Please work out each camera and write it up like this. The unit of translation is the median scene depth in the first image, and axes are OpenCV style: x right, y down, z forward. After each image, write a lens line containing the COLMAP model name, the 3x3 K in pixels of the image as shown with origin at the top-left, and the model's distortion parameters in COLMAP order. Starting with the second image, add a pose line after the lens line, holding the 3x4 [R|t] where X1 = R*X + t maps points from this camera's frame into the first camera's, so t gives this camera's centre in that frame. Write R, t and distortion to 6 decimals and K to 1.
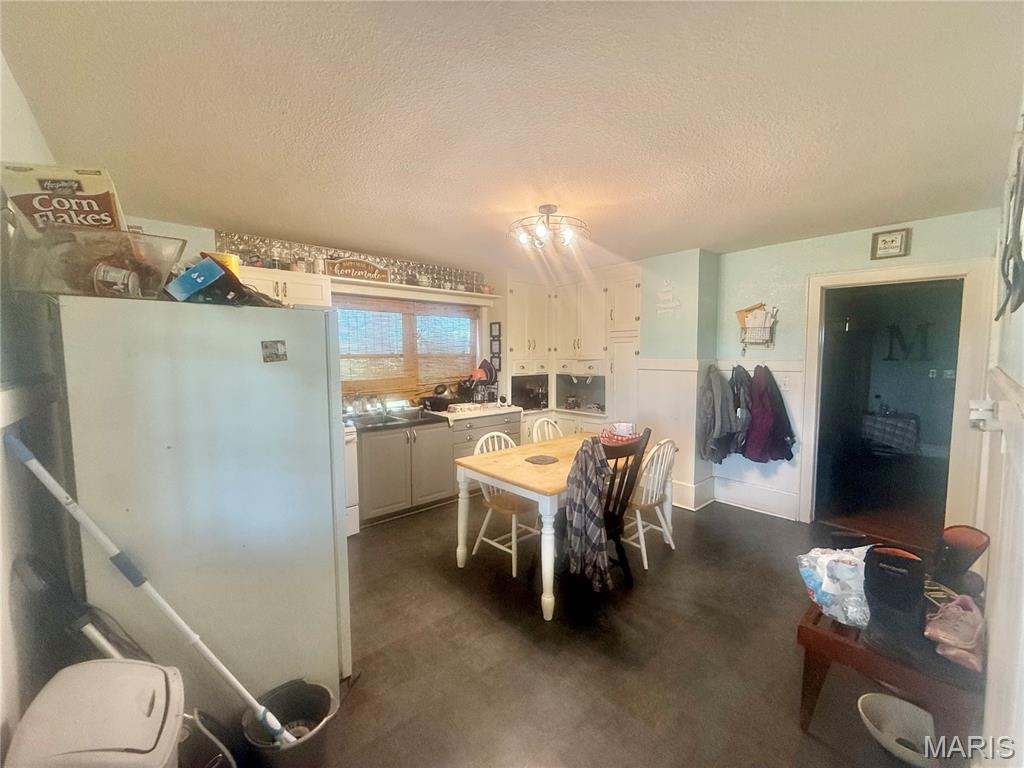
lens RADIAL K [[409.3, 0, 509.3], [0, 409.3, 384.9], [0, 0, 1]] dist [0.003056, 0.000114]
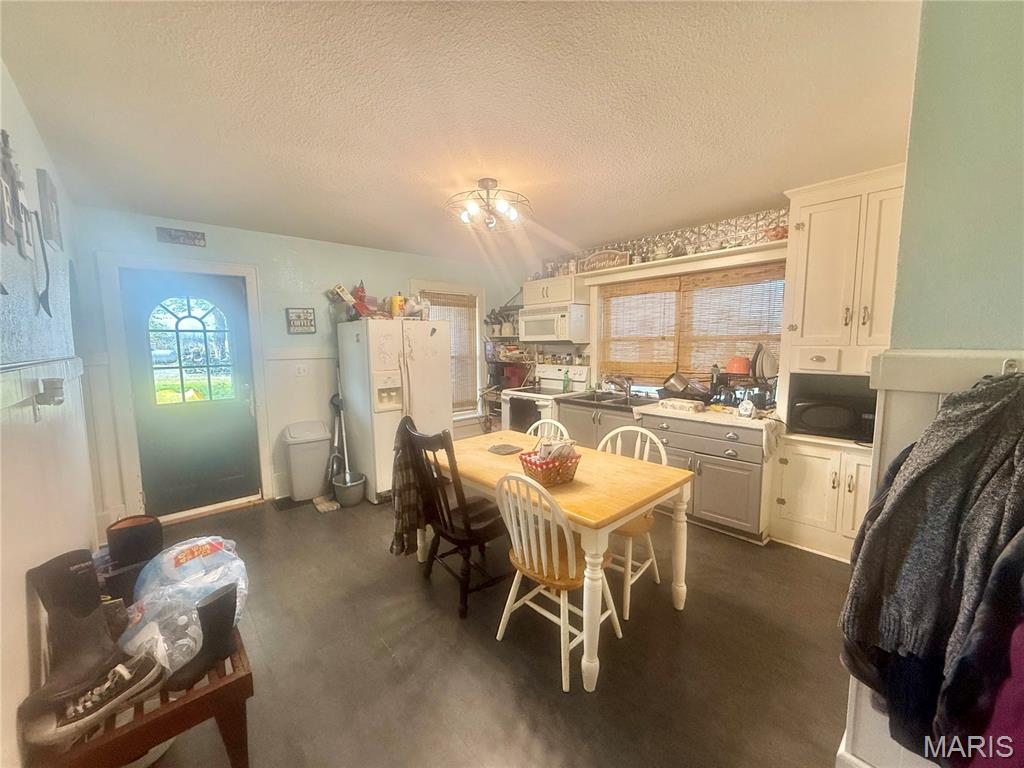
lens RADIAL K [[409.3, 0, 509.3], [0, 409.3, 384.9], [0, 0, 1]] dist [0.003056, 0.000114]
pose [[0.009090, 0.106530, -0.994268, 0.657982], [-0.071847, 0.991809, 0.105610, -0.041154], [0.997374, 0.070475, 0.016669, 0.648145]]
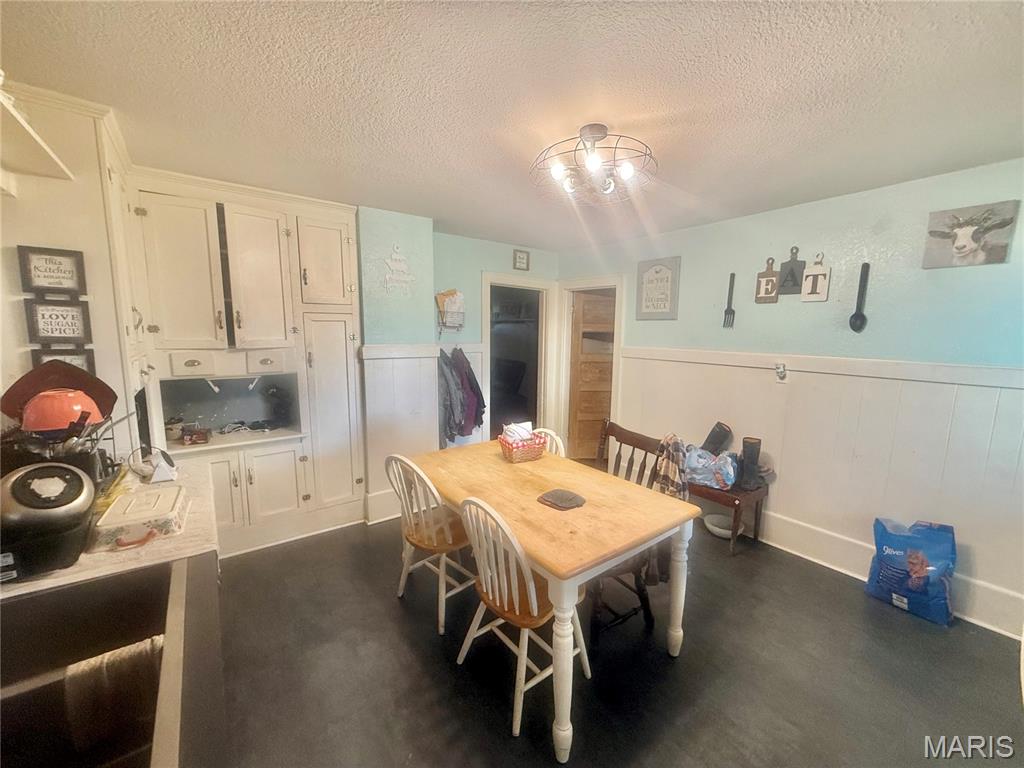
lens RADIAL K [[409.3, 0, 509.3], [0, 409.3, 384.9], [0, 0, 1]] dist [0.003056, 0.000114]
pose [[0.074535, -0.130155, 0.988688, -0.390198], [0.070217, 0.989670, 0.124991, -0.063805], [-0.994743, 0.060106, 0.082905, 0.663844]]
